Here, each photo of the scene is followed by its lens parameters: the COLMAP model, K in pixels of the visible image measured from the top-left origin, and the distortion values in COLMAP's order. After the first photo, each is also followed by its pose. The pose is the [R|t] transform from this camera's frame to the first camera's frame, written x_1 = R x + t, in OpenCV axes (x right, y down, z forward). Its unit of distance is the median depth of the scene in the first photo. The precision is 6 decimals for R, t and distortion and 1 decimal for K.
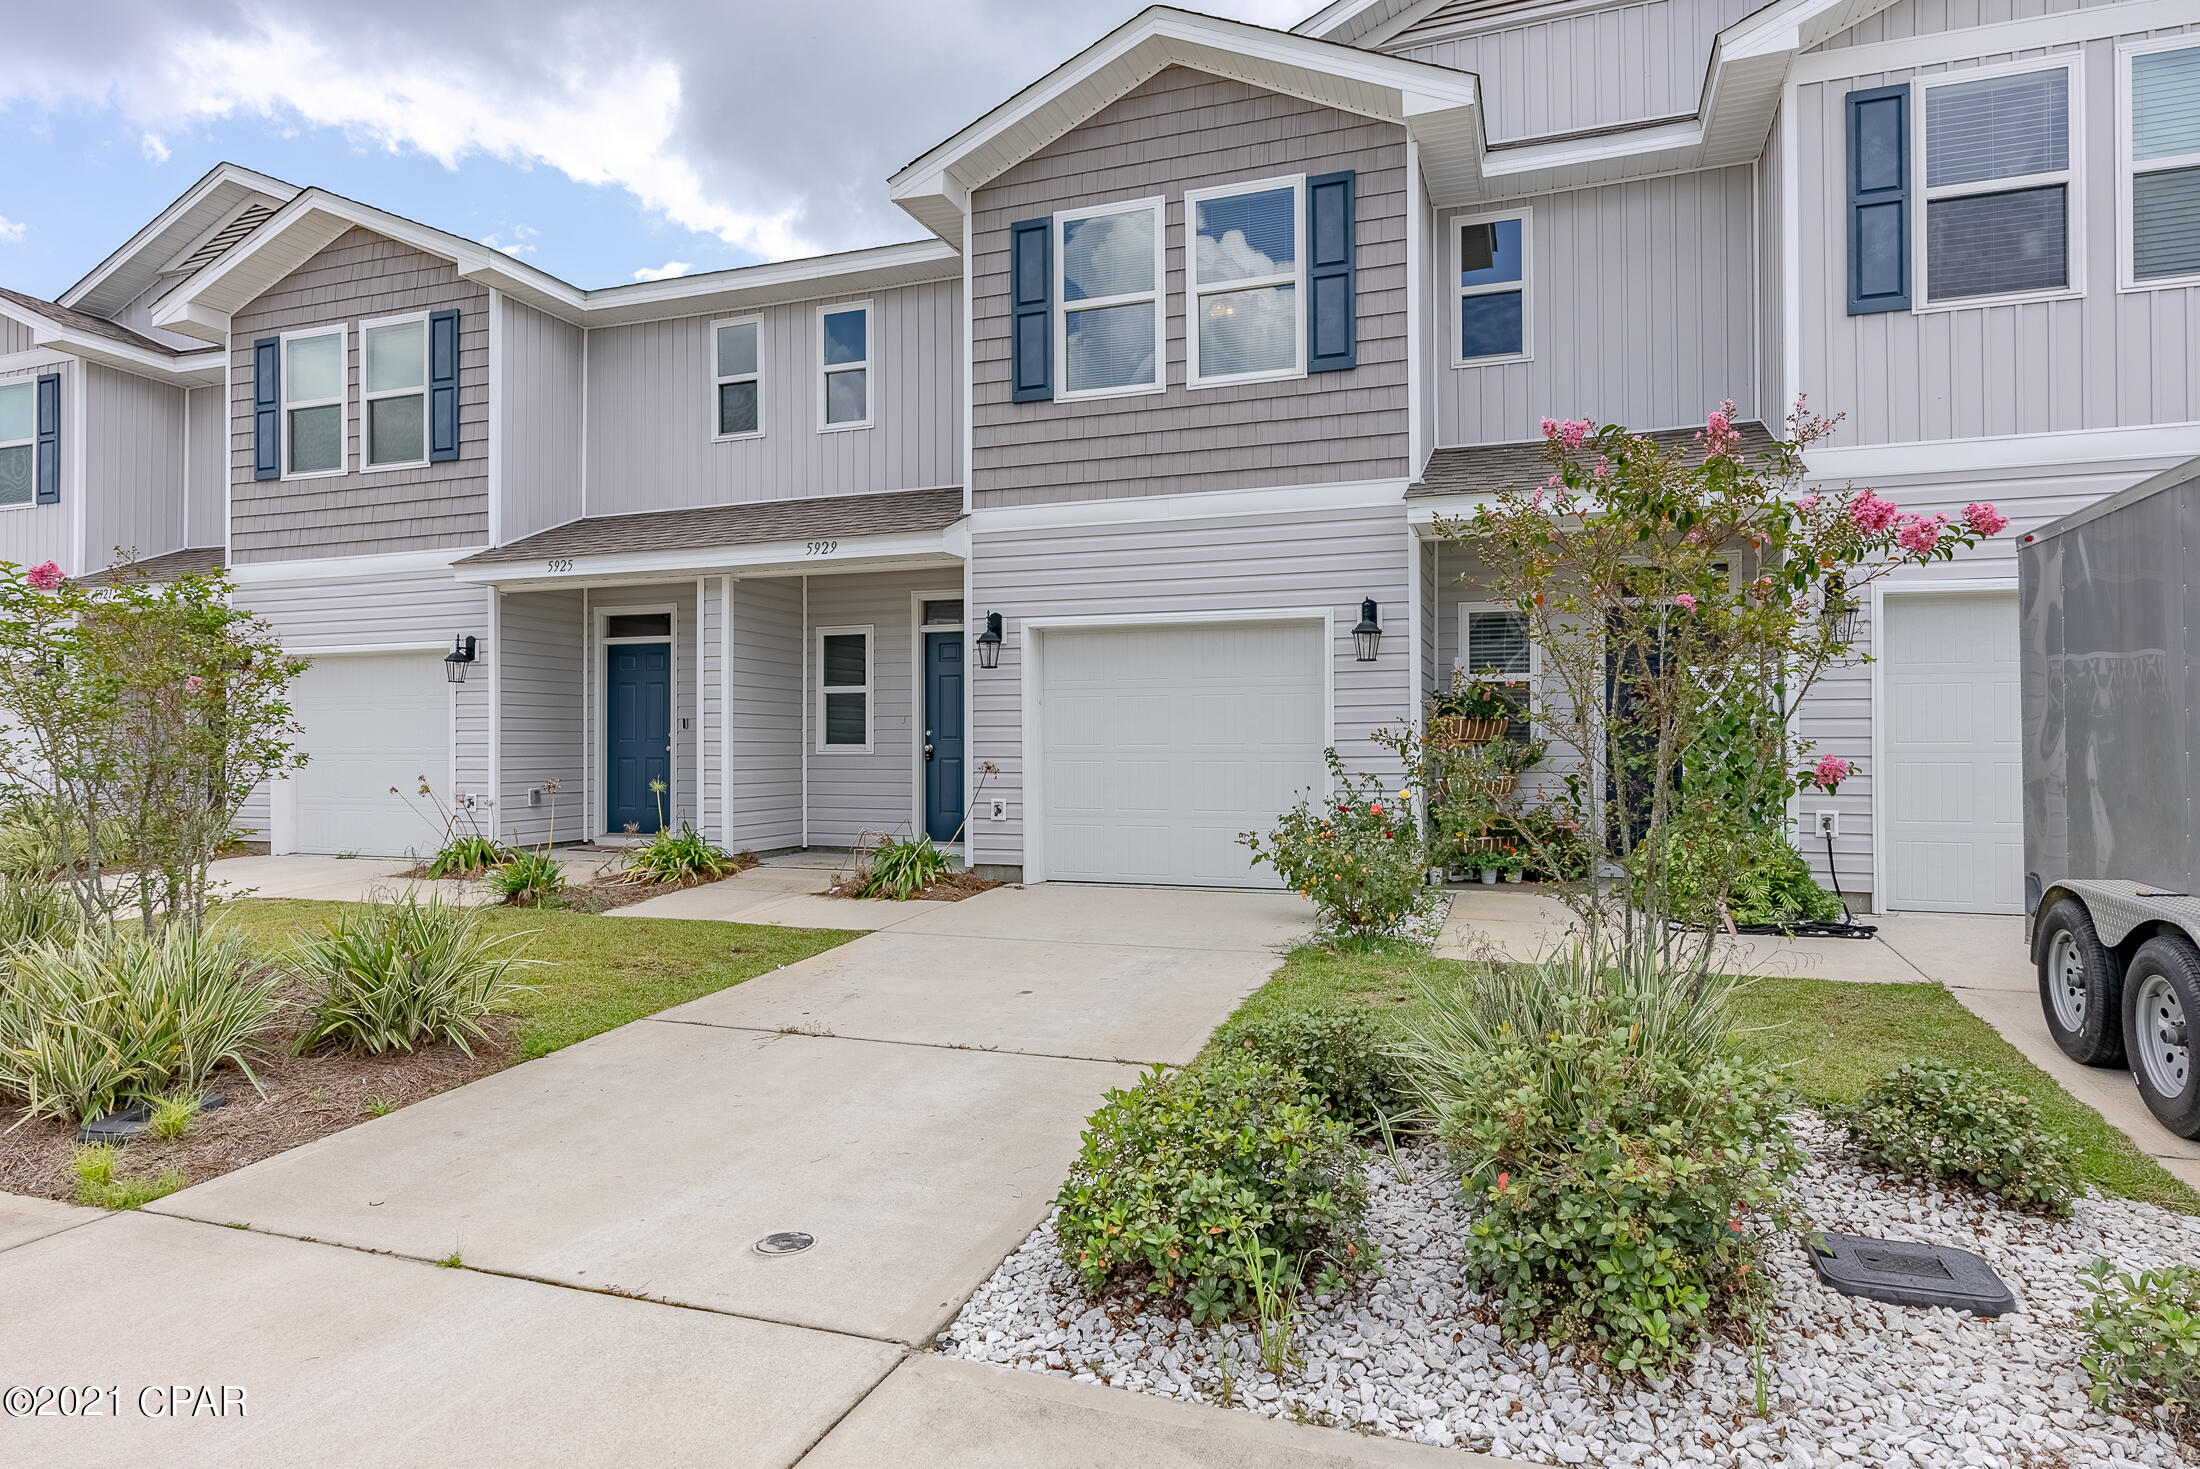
lens RADIAL K [[1195.6, 0, 1104.3], [0, 1195.6, 743.8], [0, 0, 1]] dist [-0.001358, -0.000212]
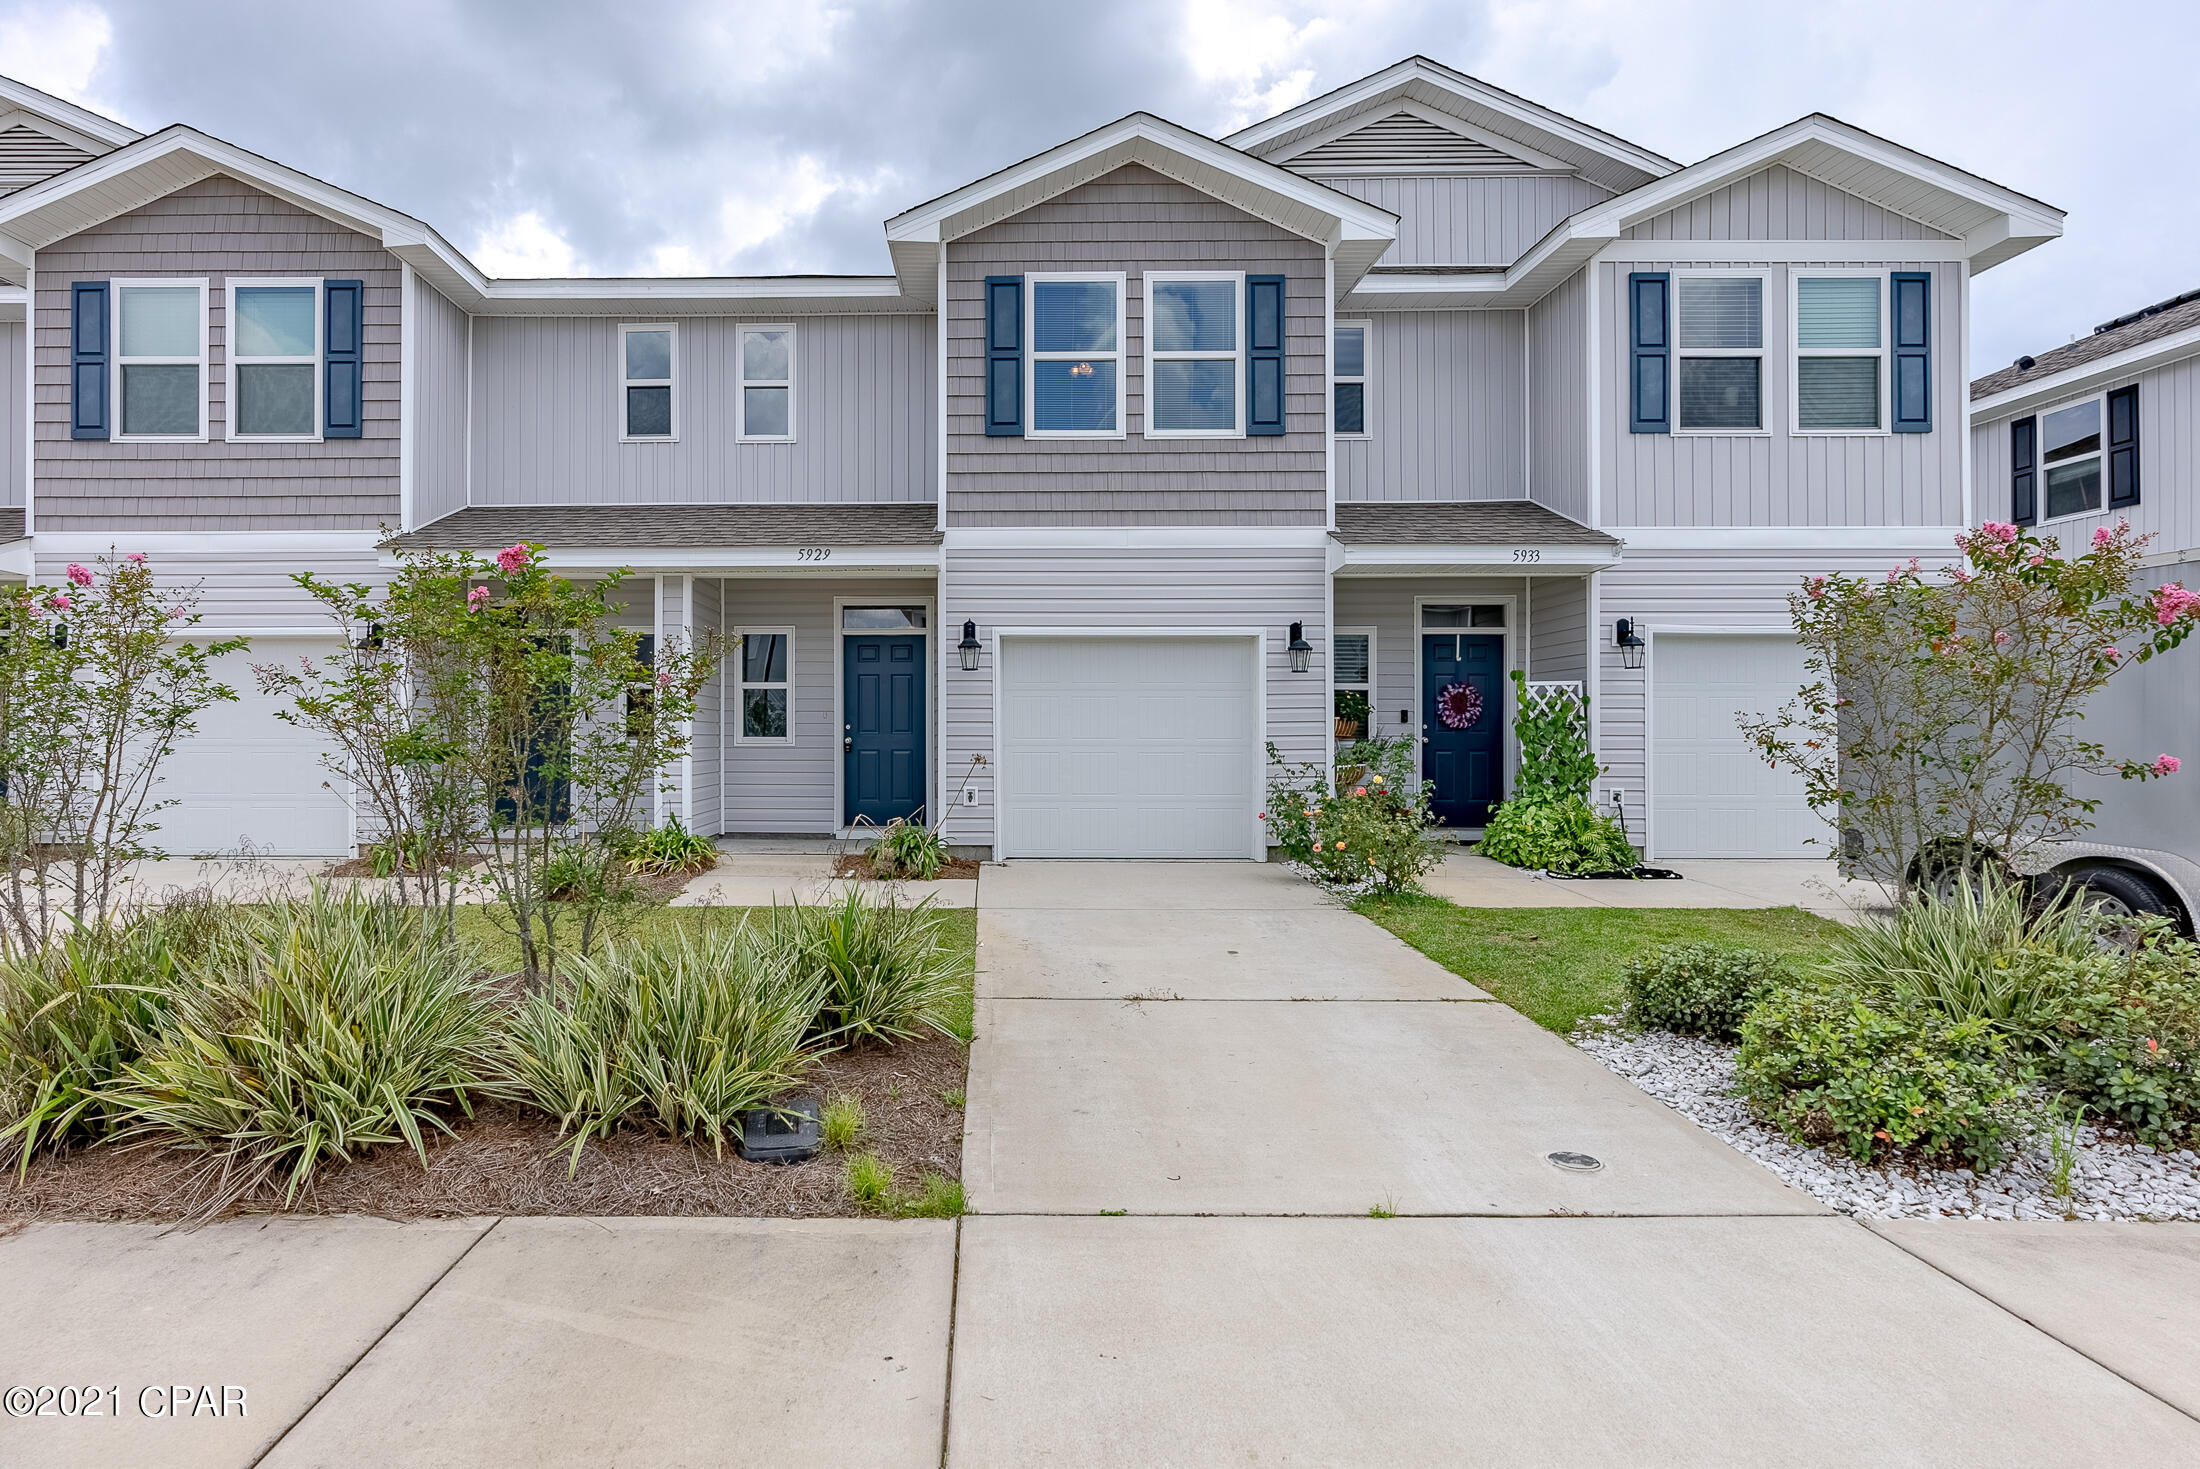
lens RADIAL K [[1030.8, 0, 1100.0], [0, 1030.8, 734.5], [0, 0, 1]] dist [-0.004554, 0.000161]
pose [[0.950403, 0.003515, 0.311002, -0.277142], [-0.003484, 0.999994, -0.000655, -0.002857], [-0.311003, -0.000461, 0.950409, 0.042611]]
